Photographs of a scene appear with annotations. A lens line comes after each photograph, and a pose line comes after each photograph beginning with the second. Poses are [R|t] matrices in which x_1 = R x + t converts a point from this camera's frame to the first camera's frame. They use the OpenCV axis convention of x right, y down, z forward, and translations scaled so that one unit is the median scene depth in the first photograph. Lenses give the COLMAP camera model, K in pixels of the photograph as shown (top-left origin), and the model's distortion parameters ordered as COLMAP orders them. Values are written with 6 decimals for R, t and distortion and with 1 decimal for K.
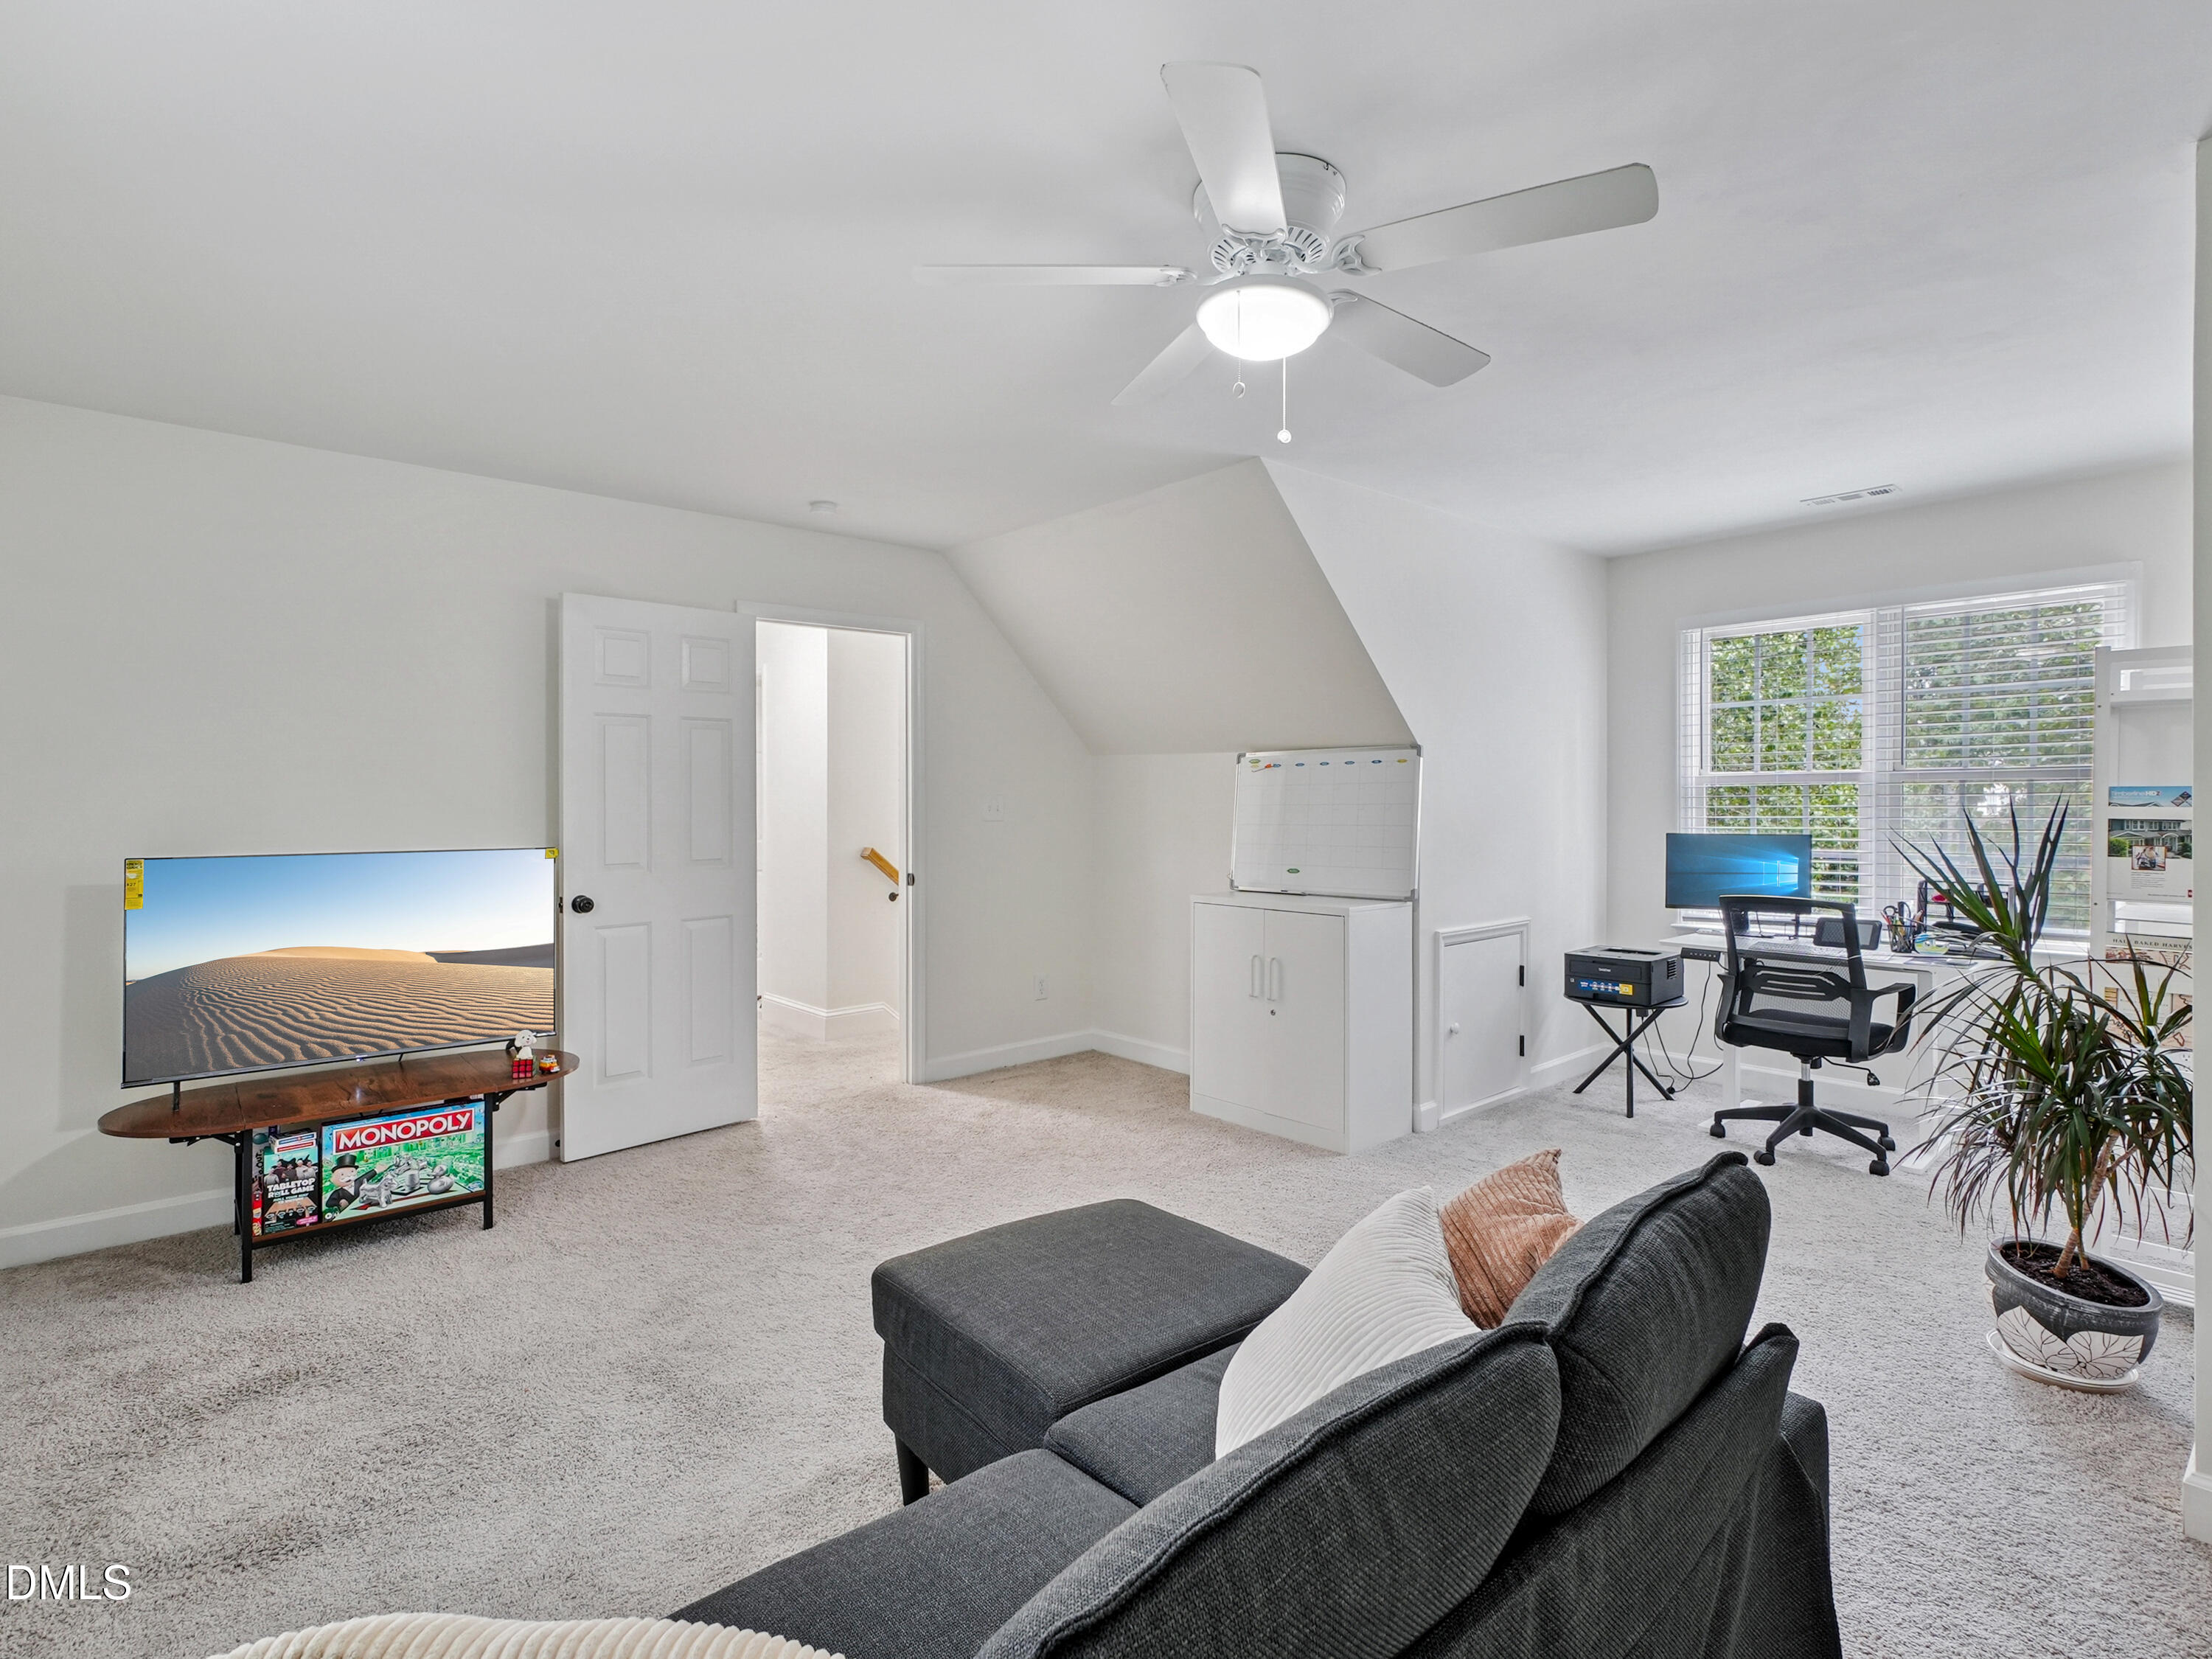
lens RADIAL K [[1103.1, 0, 1103.2], [0, 1103.1, 801.6], [0, 0, 1]] dist [-0.001282, 0.000682]
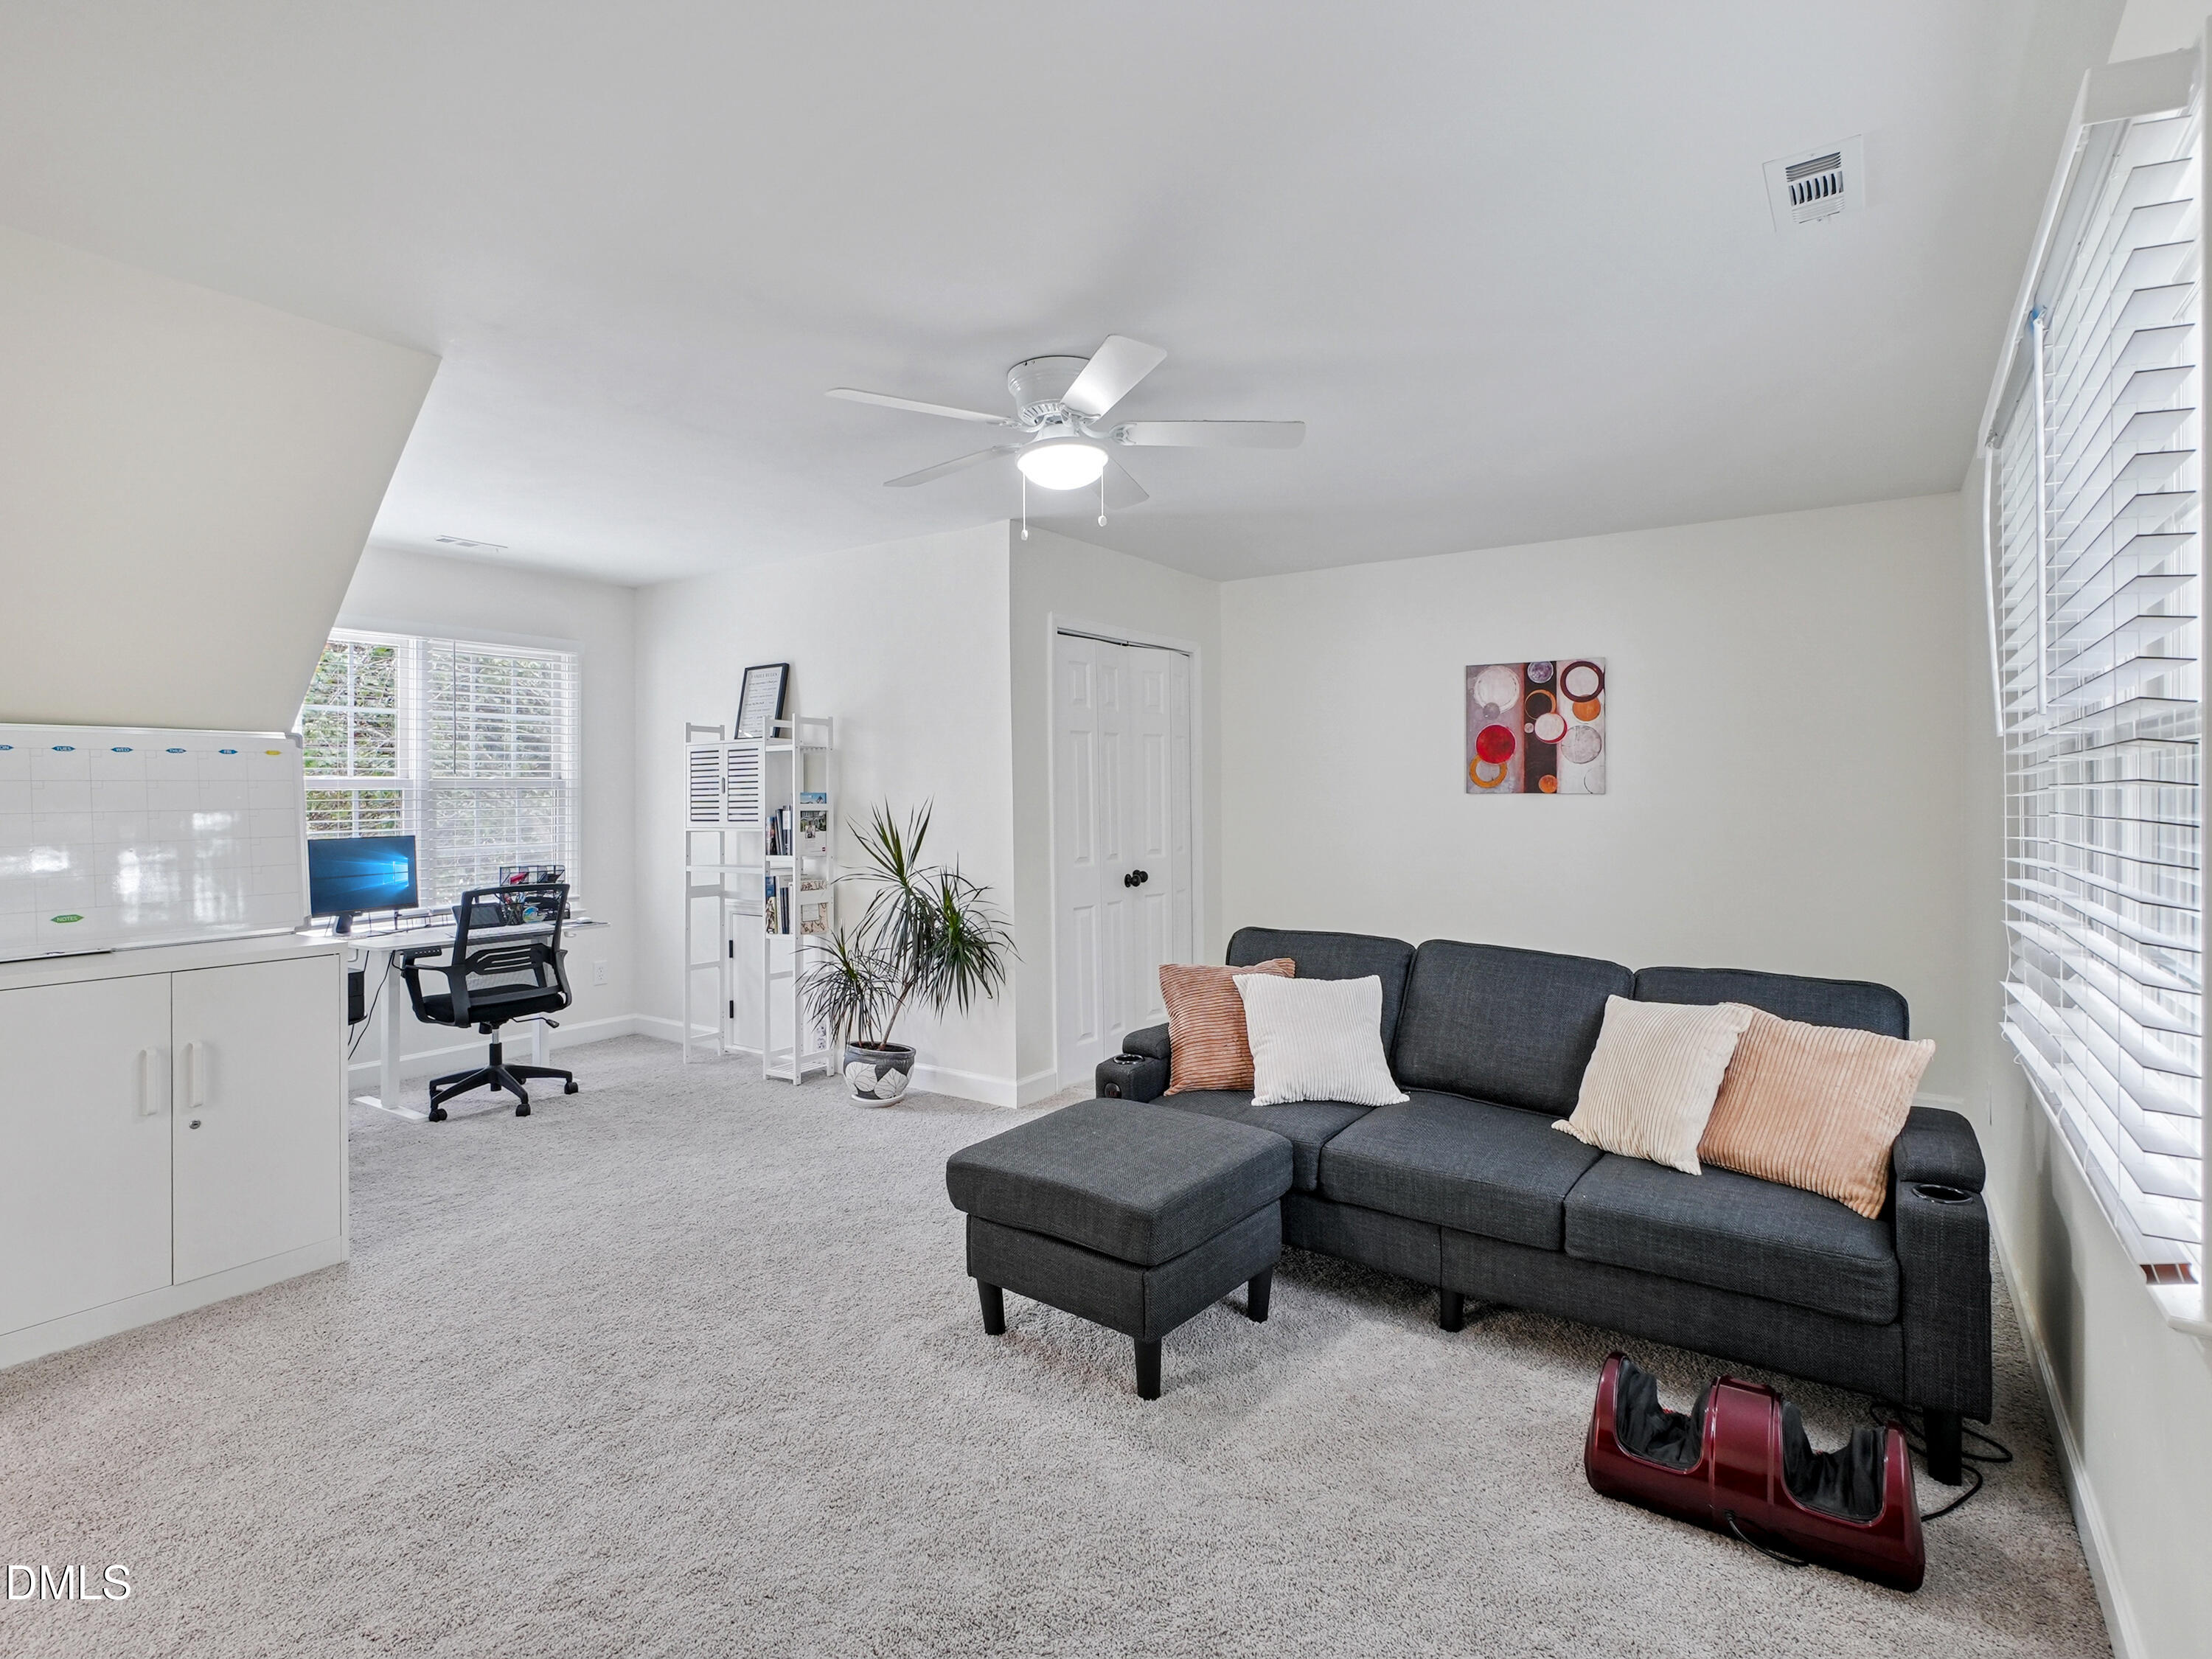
lens RADIAL K [[1121.4, 0, 1073.2], [0, 1121.4, 793.9], [0, 0, 1]] dist [0.000848, 0.000258]
pose [[-0.222738, 0.006413, 0.974857, -0.624876], [0.010064, 0.999940, -0.004279, 0.000434], [-0.974826, 0.008858, -0.222789, 0.636950]]
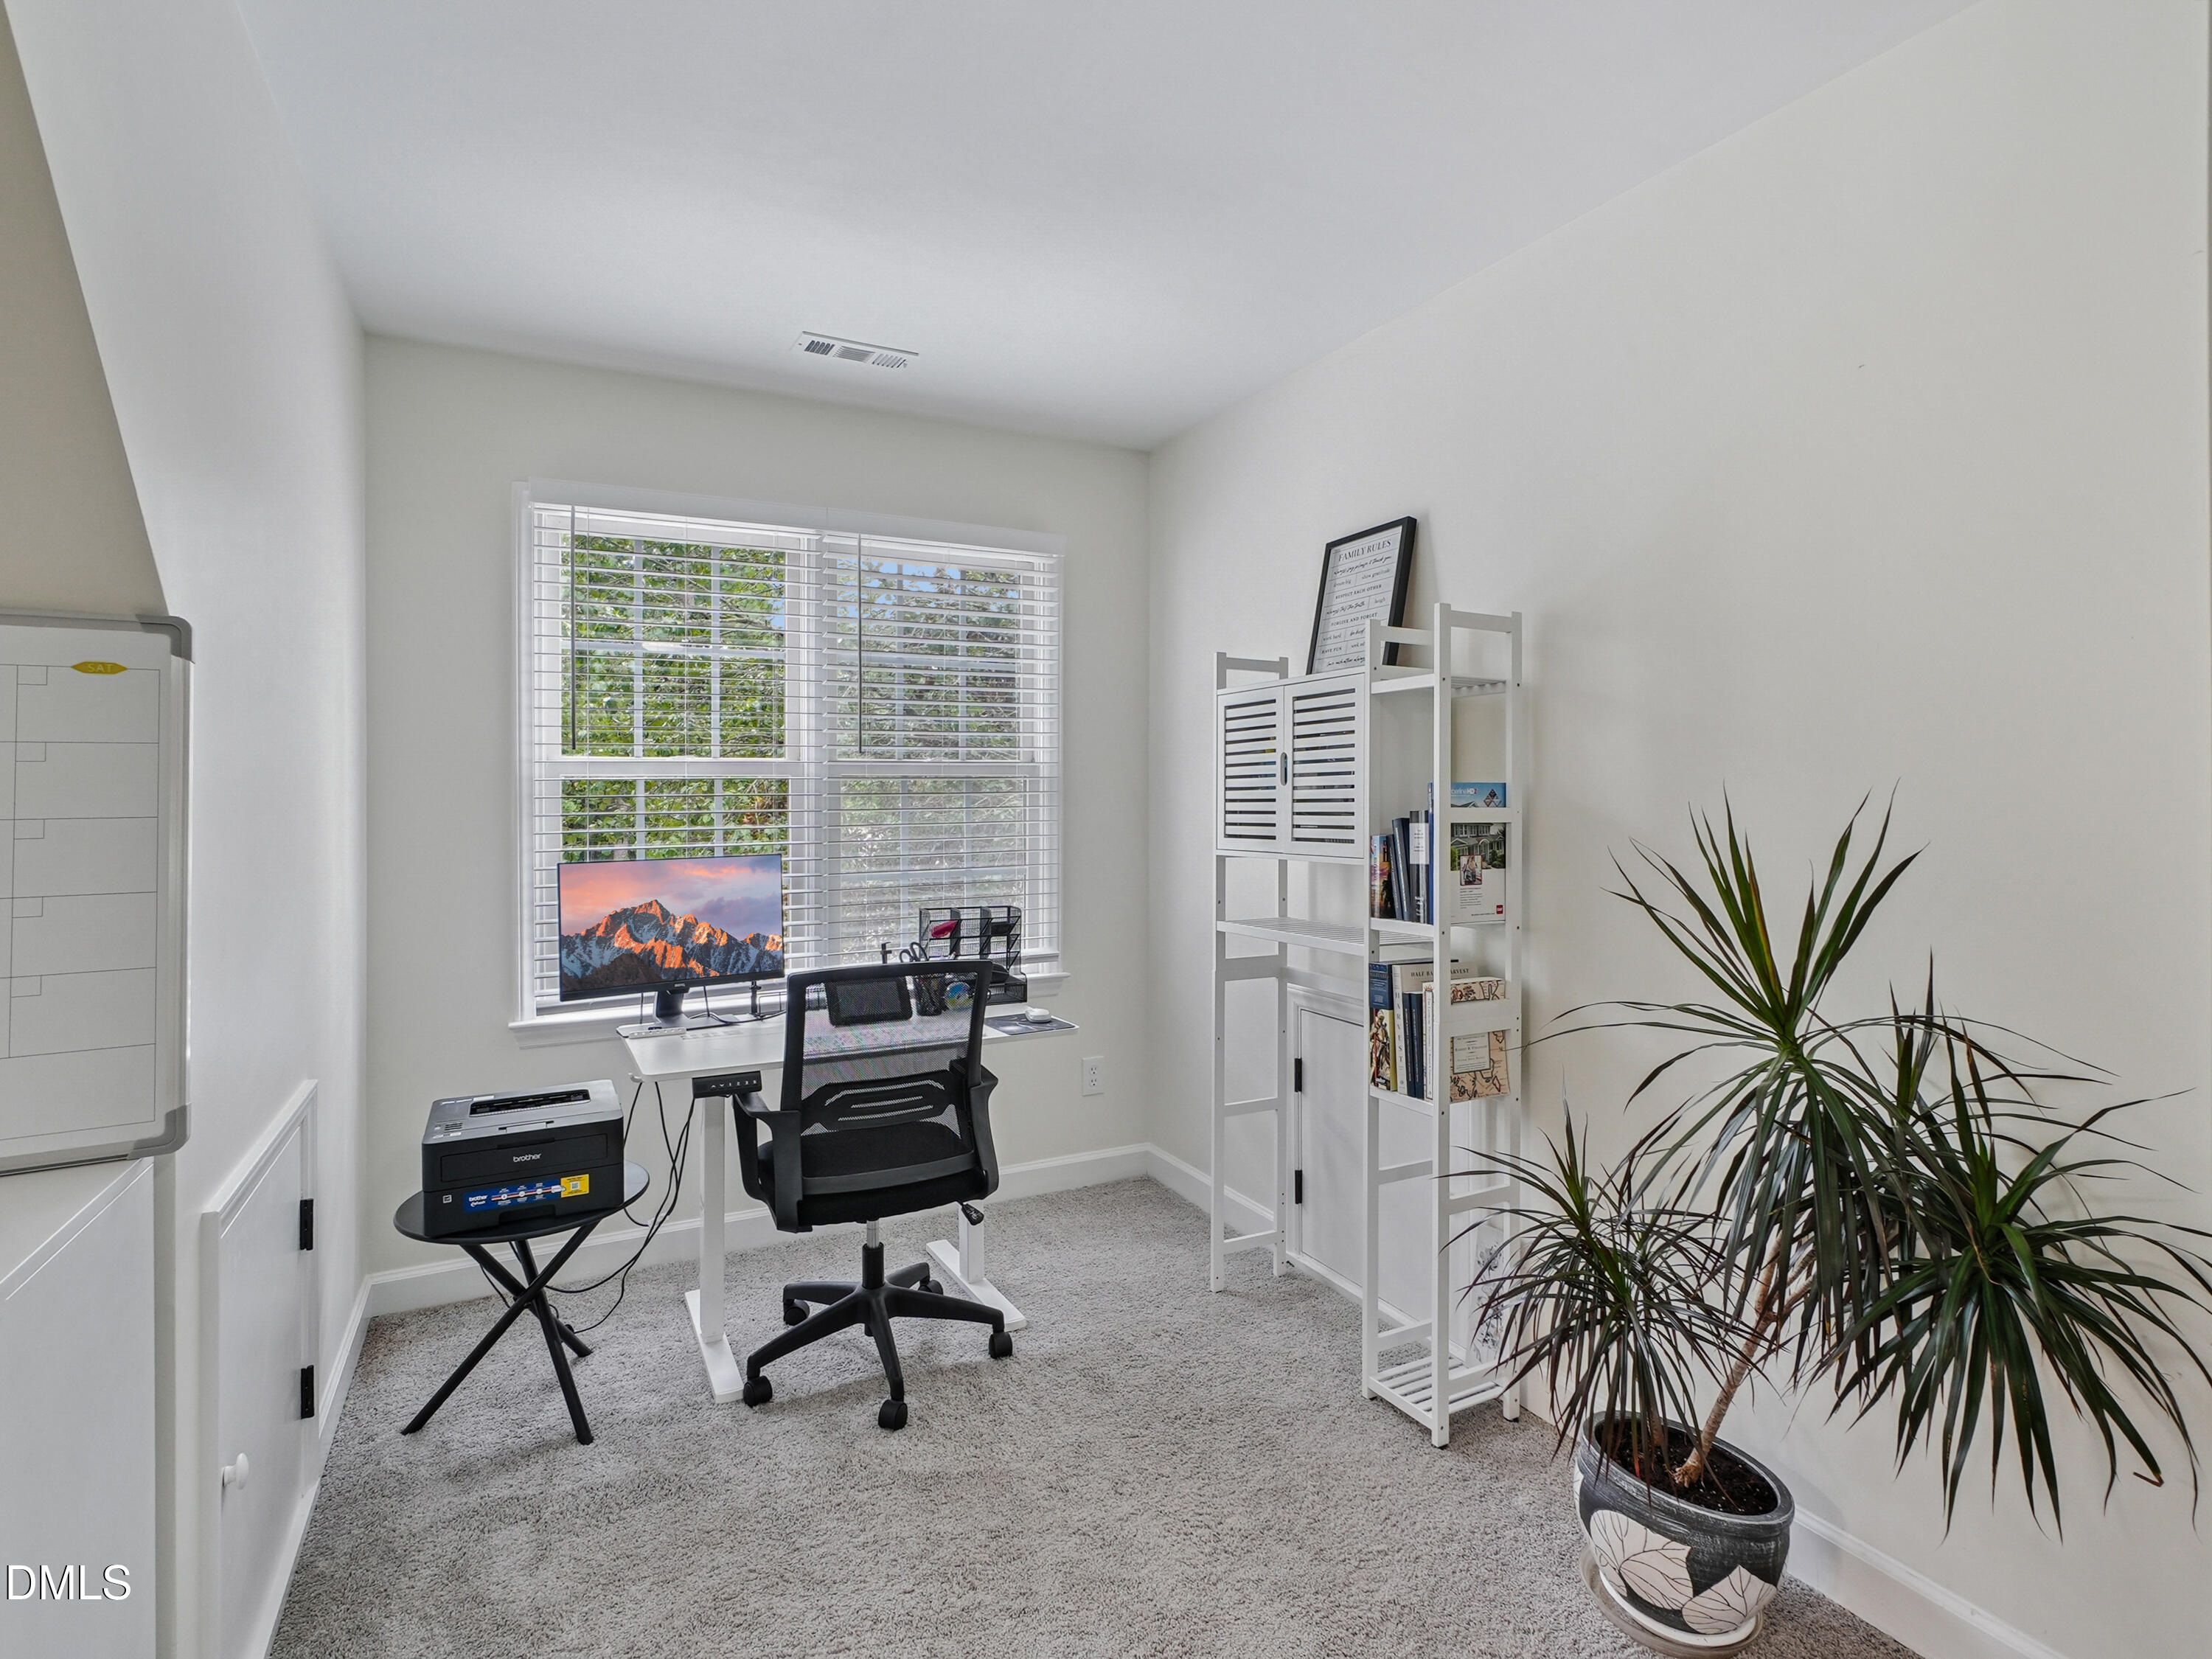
lens RADIAL K [[1103.1, 0, 1103.2], [0, 1103.1, 801.6], [0, 0, 1]] dist [-0.001282, 0.000682]
pose [[0.248234, -0.003564, 0.968693, 0.058092], [0.004989, 0.999985, 0.002401, -0.001789], [-0.968687, 0.004237, 0.248248, 0.683506]]
